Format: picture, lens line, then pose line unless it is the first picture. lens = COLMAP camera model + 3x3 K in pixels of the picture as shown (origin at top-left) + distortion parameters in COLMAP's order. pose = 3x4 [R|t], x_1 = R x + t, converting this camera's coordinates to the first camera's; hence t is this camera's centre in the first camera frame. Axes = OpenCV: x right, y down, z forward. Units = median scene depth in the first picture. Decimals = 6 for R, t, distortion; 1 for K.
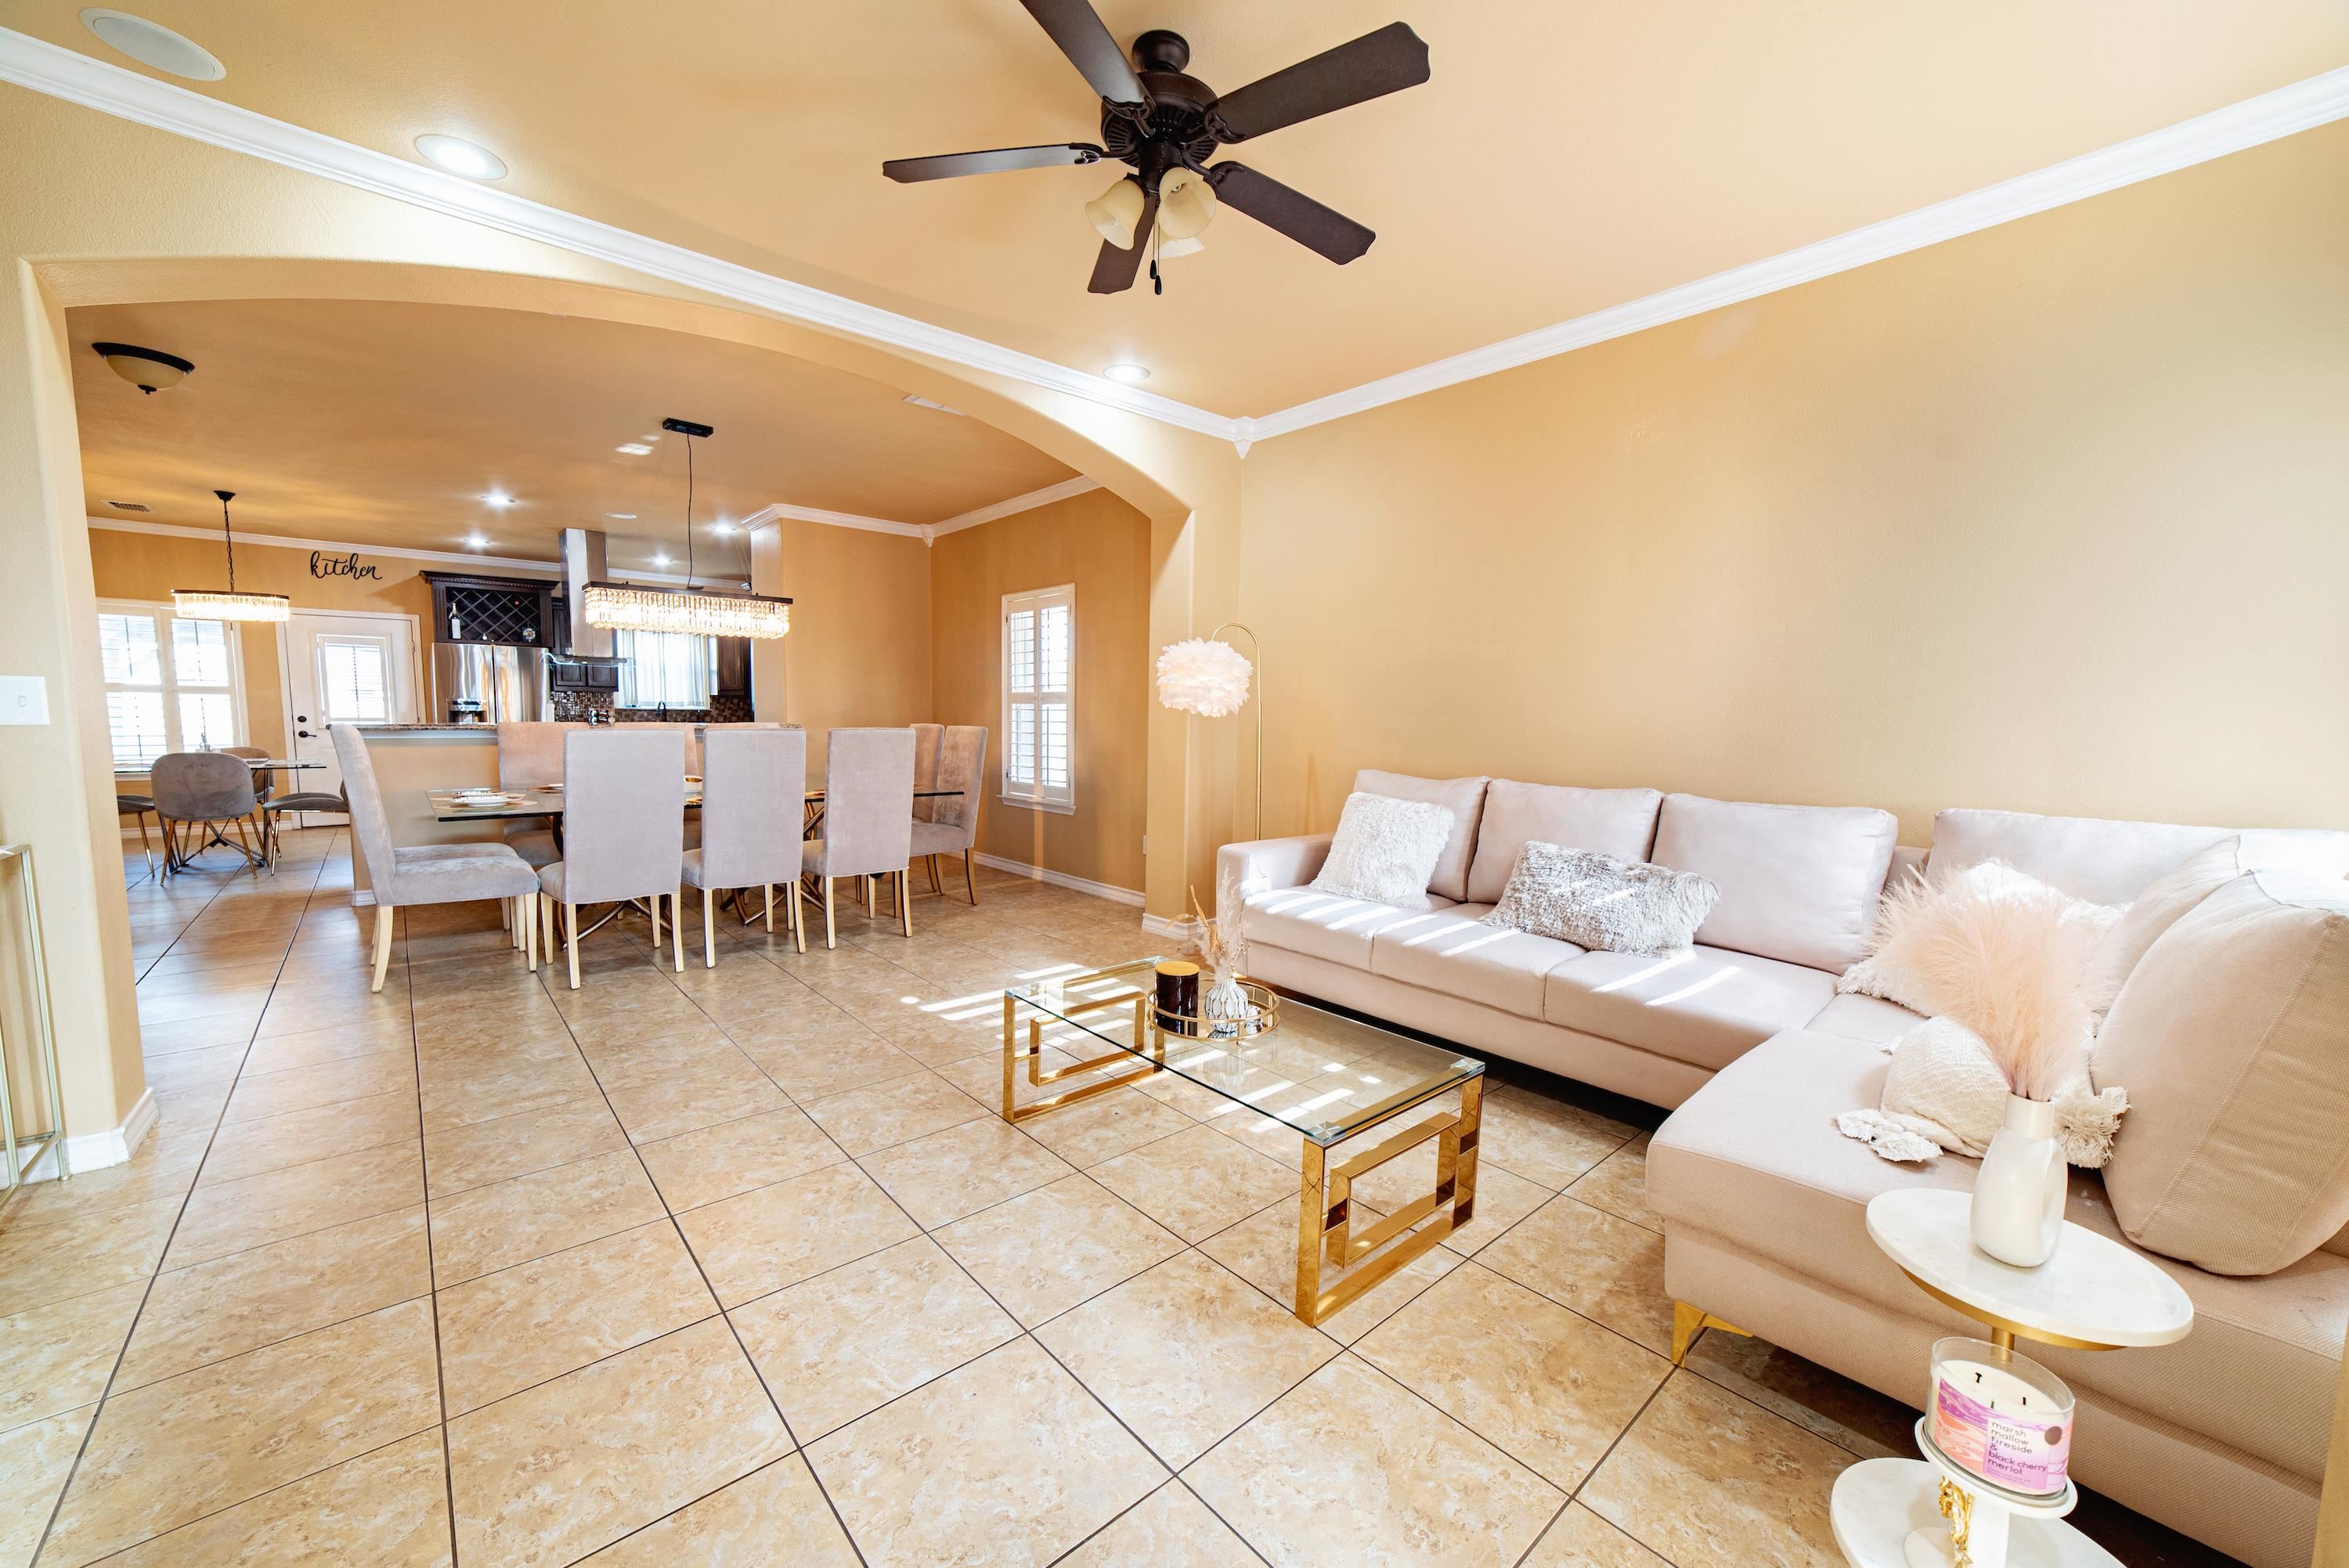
lens RADIAL K [[905.5, 0, 1162.1], [0, 905.5, 790.6], [0, 0, 1]] dist [-0.007682, 0.005915]
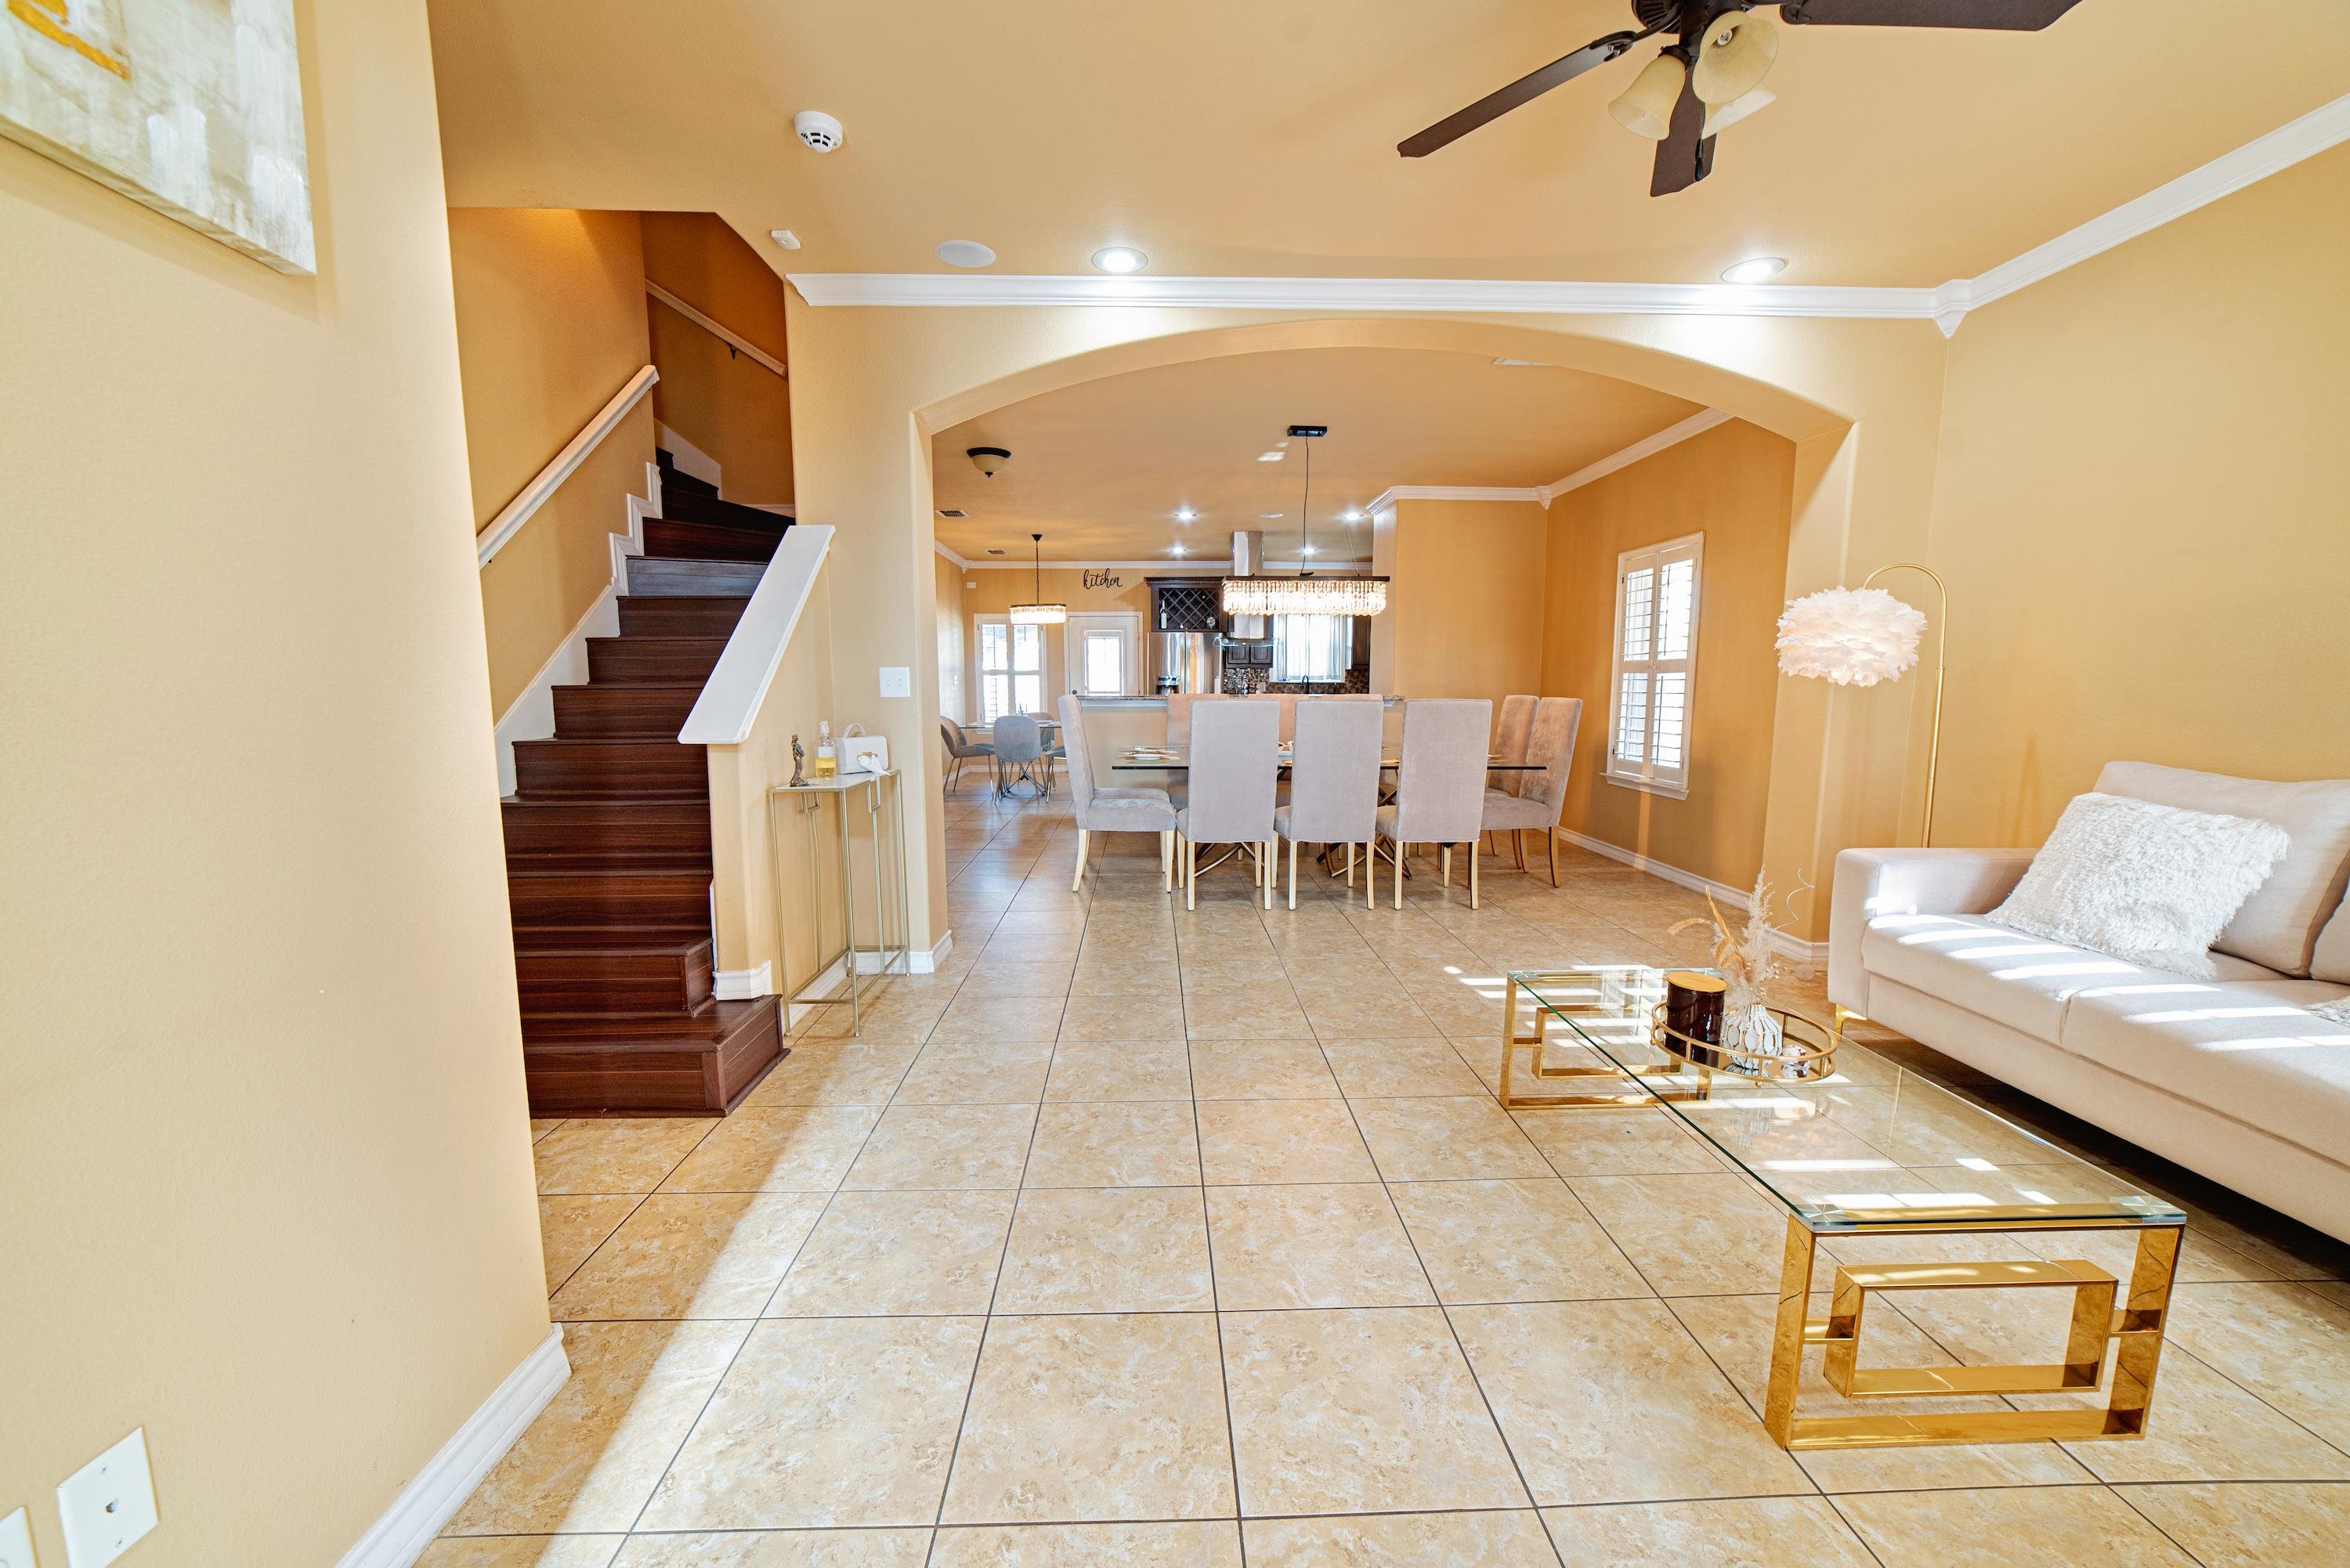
lens RADIAL K [[905.9, 0, 1177.2], [0, 905.9, 790.1], [0, 0, 1]] dist [-0.007682, 0.005915]
pose [[0.780797, 0.063452, -0.621554, 0.098531], [-0.044882, 0.997956, 0.045497, -0.000095], [0.623171, -0.007628, 0.782049, 0.020857]]
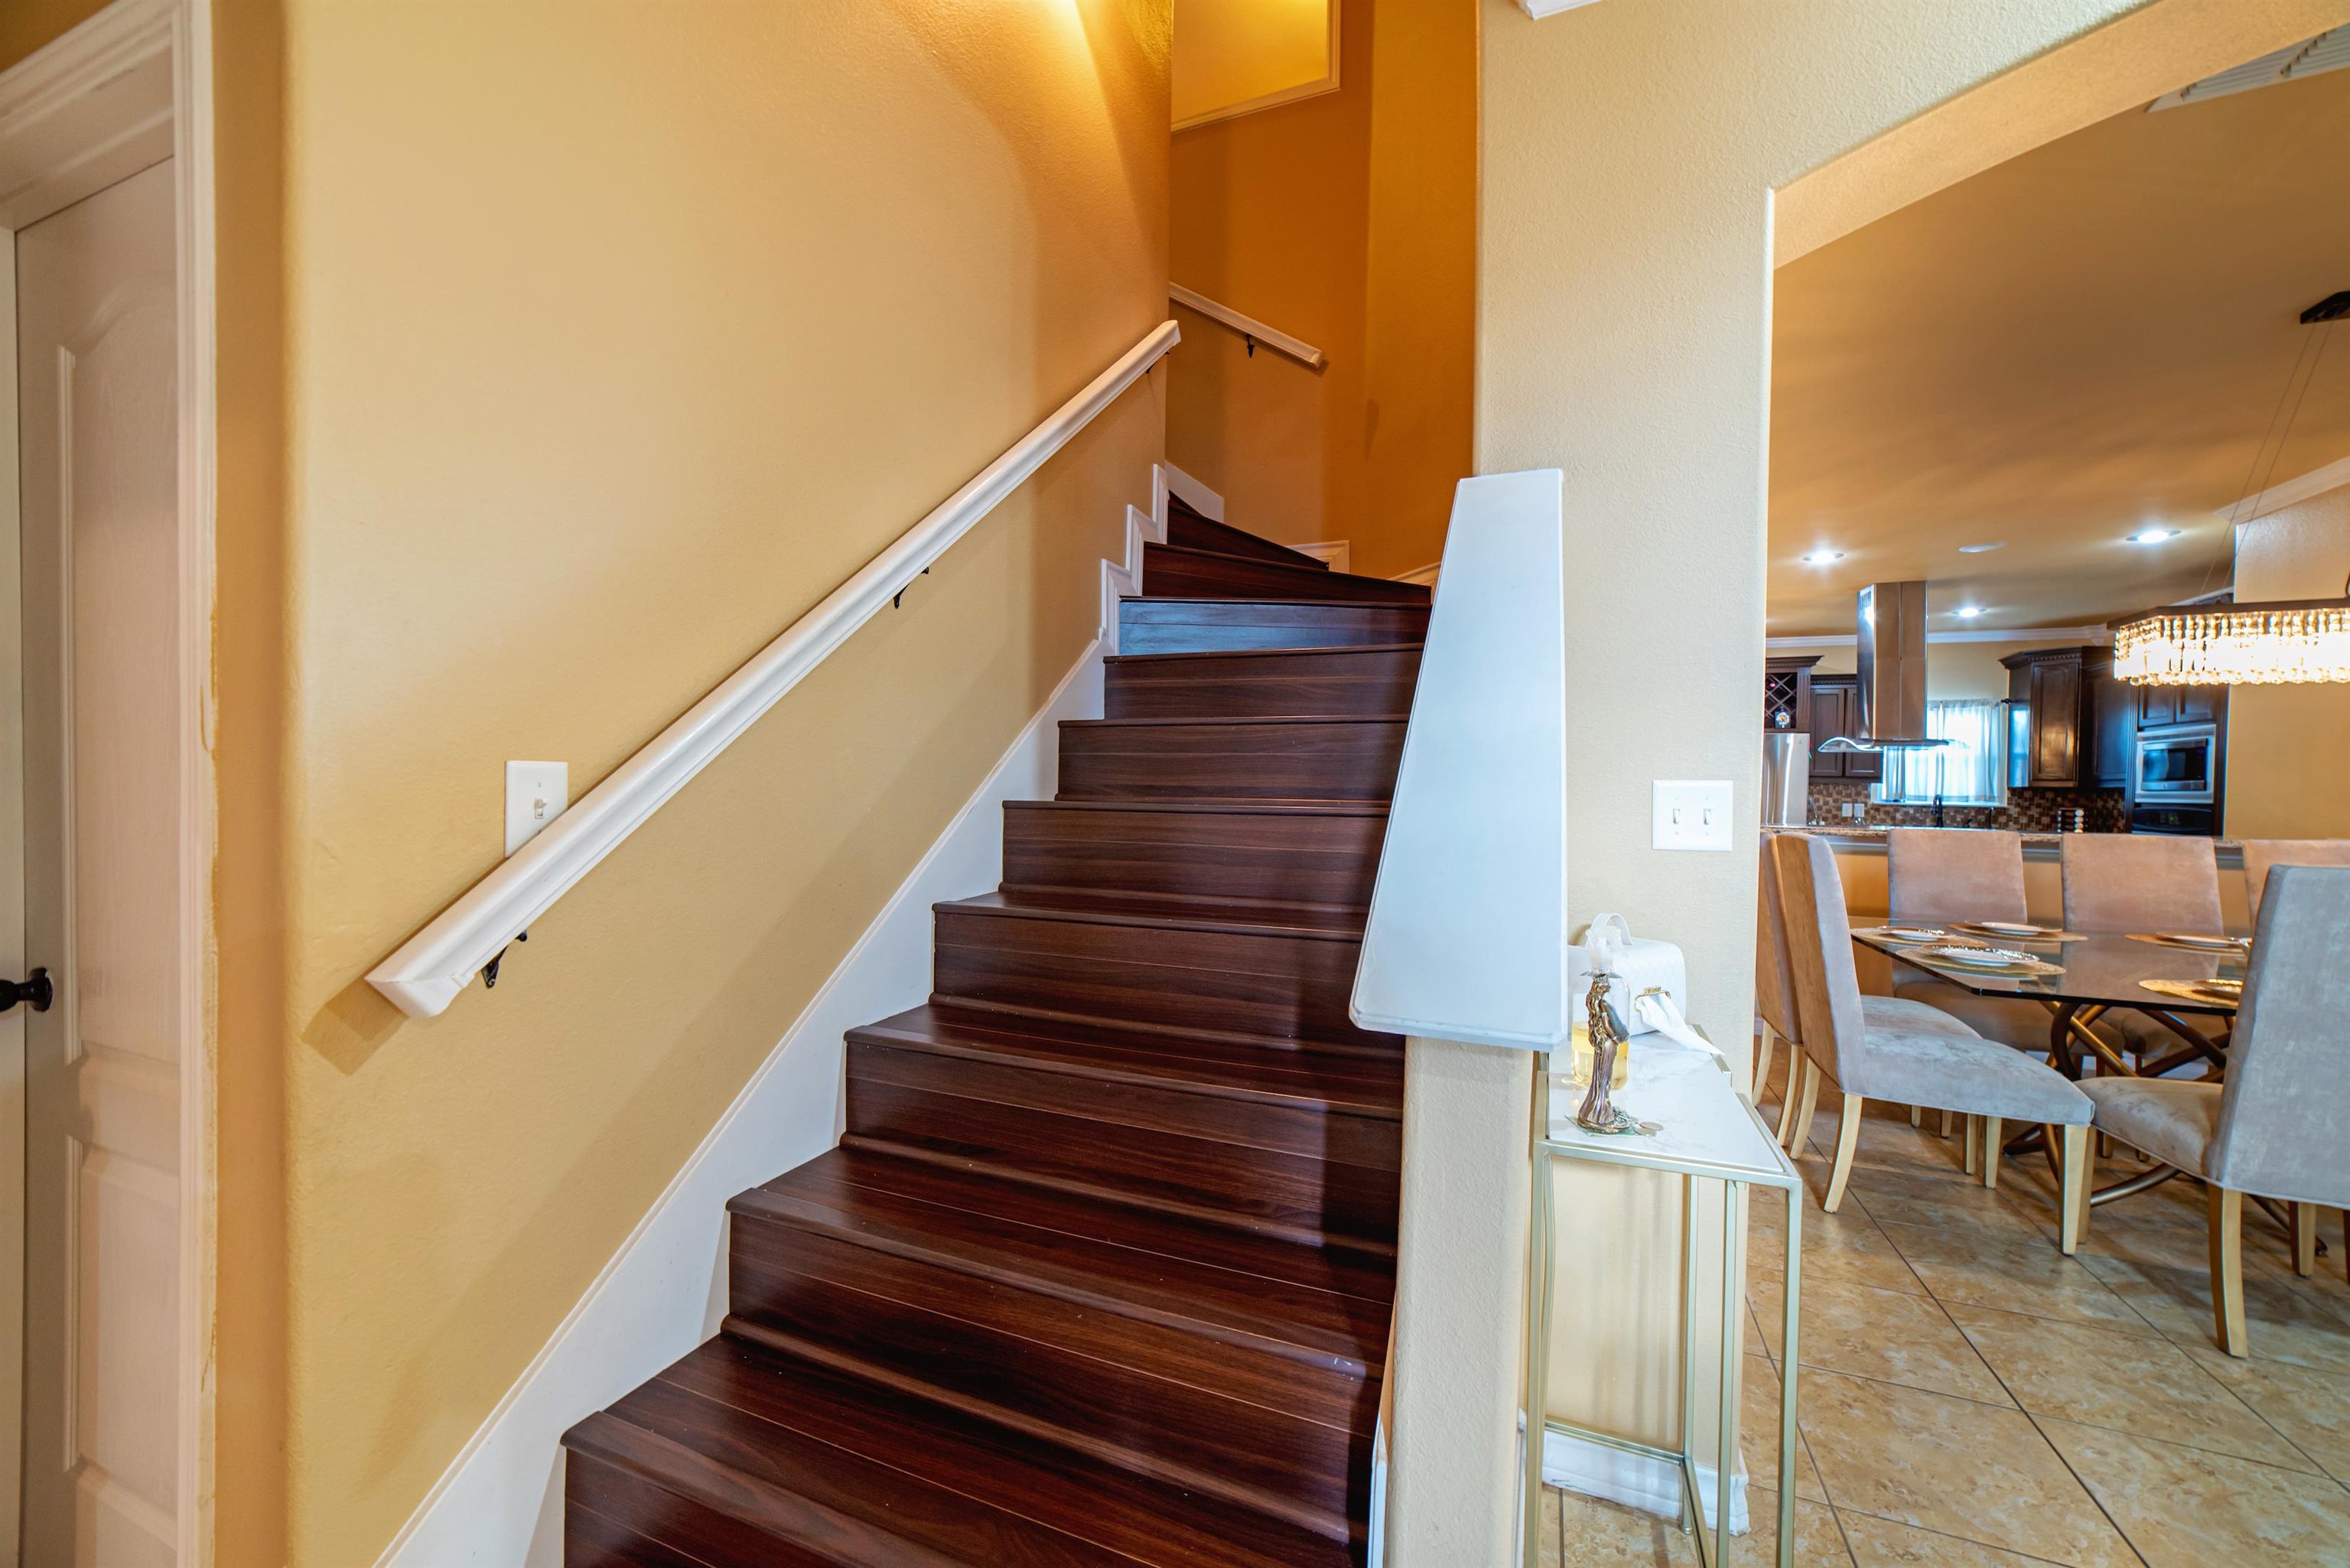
lens RADIAL K [[905.9, 0, 1183.2], [0, 905.9, 789.8], [0, 0, 1]] dist [-0.007682, 0.005915]
pose [[0.474853, 0.002117, -0.880062, -0.481924], [-0.089665, 0.994910, -0.045987, -0.028604], [0.875485, 0.100748, 0.472626, 0.191708]]
